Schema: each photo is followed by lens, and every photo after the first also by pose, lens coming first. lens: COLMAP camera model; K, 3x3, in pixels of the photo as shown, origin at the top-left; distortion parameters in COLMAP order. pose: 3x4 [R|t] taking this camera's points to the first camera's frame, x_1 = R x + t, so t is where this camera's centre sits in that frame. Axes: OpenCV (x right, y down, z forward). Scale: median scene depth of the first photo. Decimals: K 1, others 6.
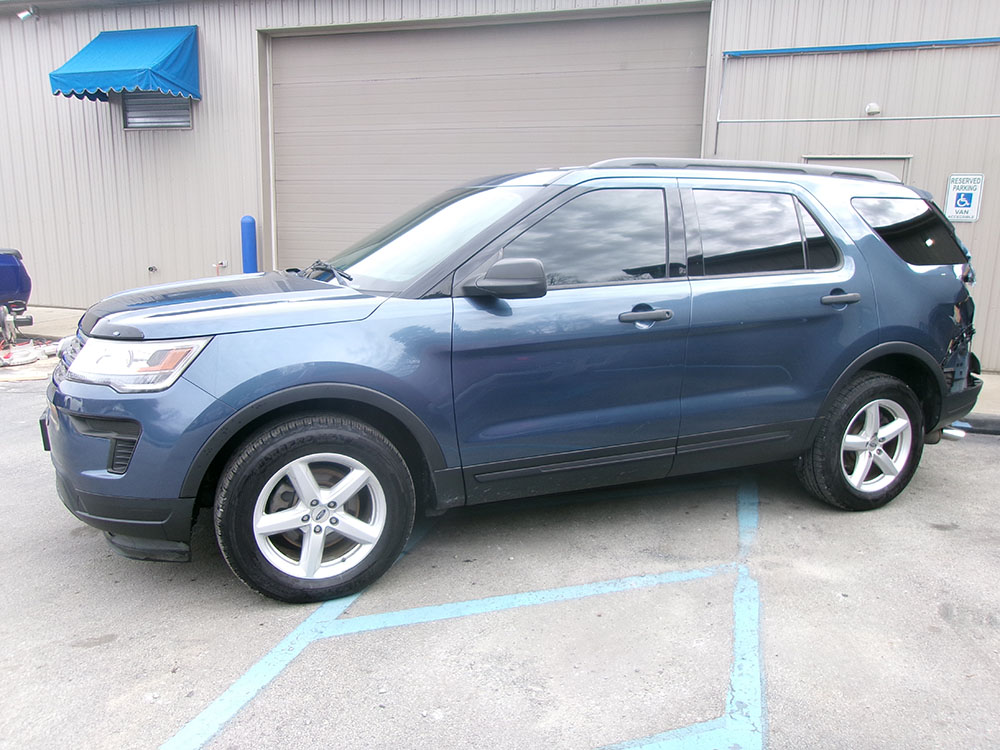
lens RADIAL K [[793.5, 0, 495.6], [0, 793.5, 376.1], [0, 0, 1]] dist [-0.020591, 0.042333]
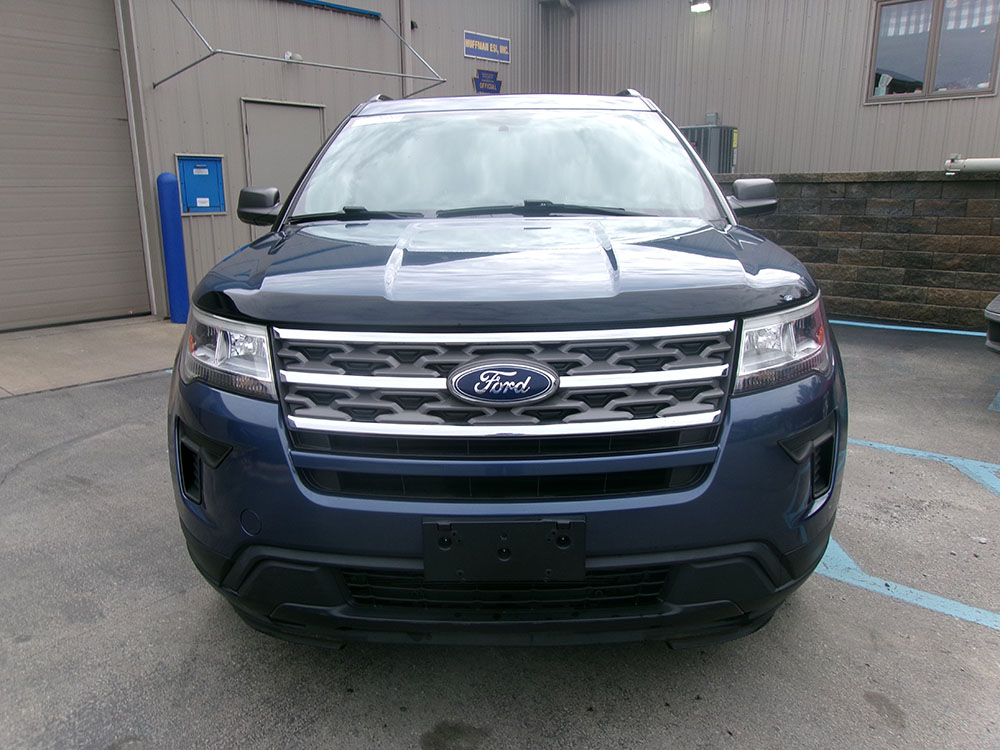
lens RADIAL K [[787.8, 0, 497.5], [0, 787.8, 374.1], [0, 0, 1]] dist [-0.000469, 0.016199]
pose [[0.375445, -0.236078, 0.896275, -1.047620], [0.194293, 0.965578, 0.172944, -0.137084], [-0.906251, 0.109209, 0.408389, 0.854773]]
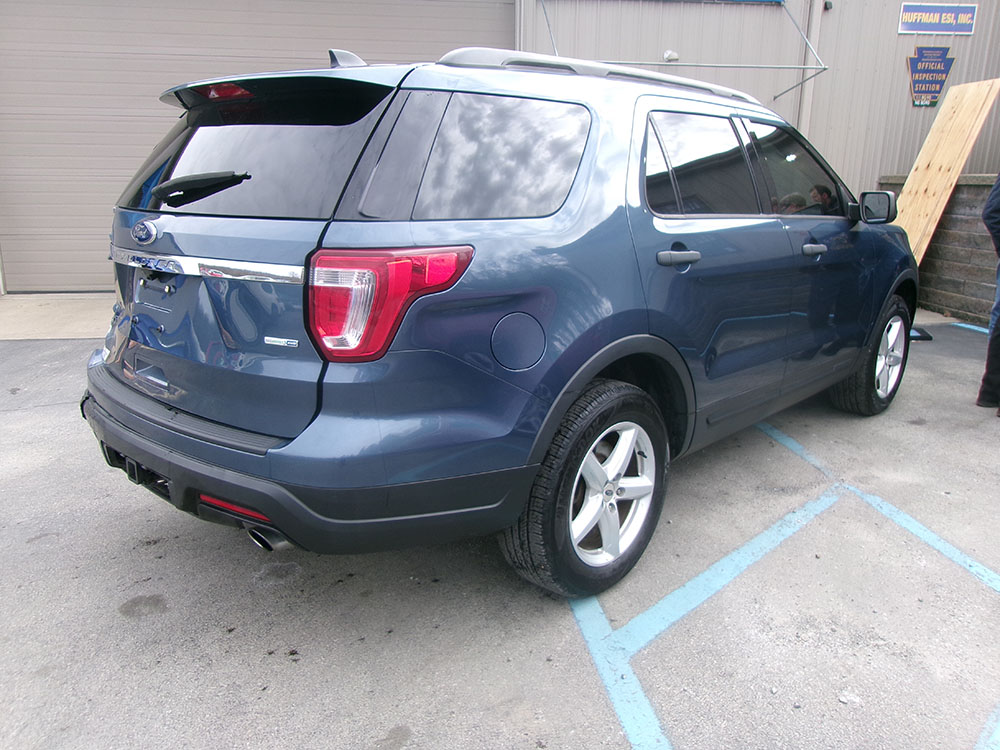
lens RADIAL K [[793.5, 0, 495.6], [0, 793.5, 376.1], [0, 0, 1]] dist [-0.020591, 0.042333]
pose [[0.894817, -0.122897, 0.429183, -0.589967], [0.094797, 0.991745, 0.086343, -0.045034], [-0.436252, -0.036576, 0.899081, 0.273271]]
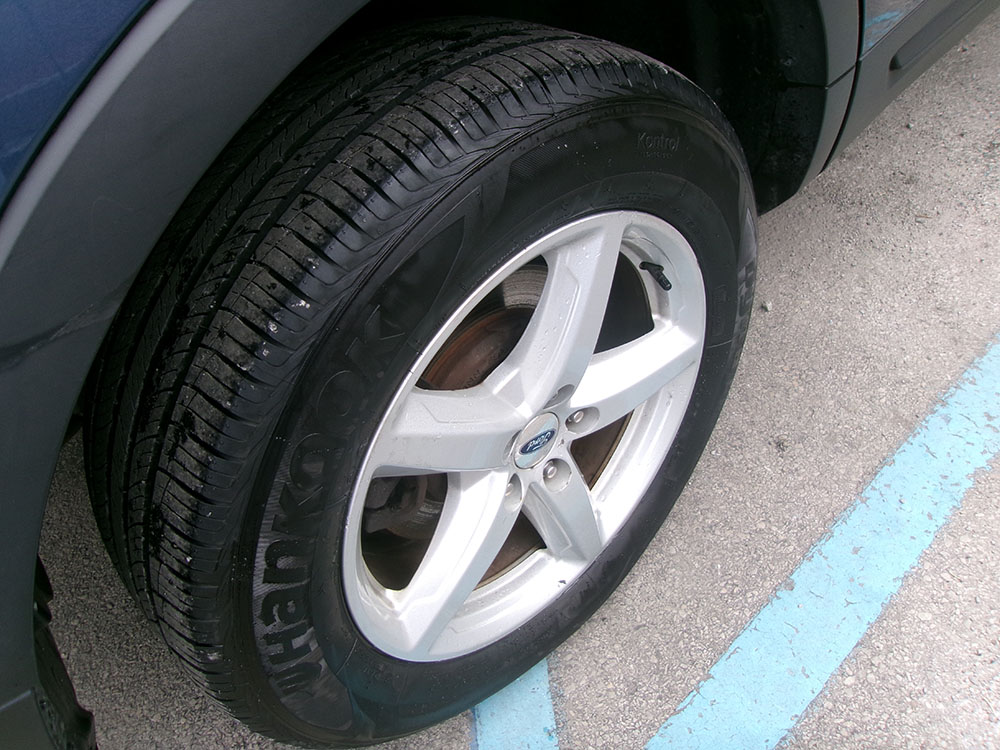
lens RADIAL K [[793.5, 0, 495.6], [0, 793.5, 376.1], [0, 0, 1]] dist [-0.020591, 0.042333]
pose [[0.897990, -0.416731, 0.141240, -0.182464], [0.265604, 0.769279, 0.581090, -0.005316], [-0.350811, -0.484299, 0.801490, 0.775686]]
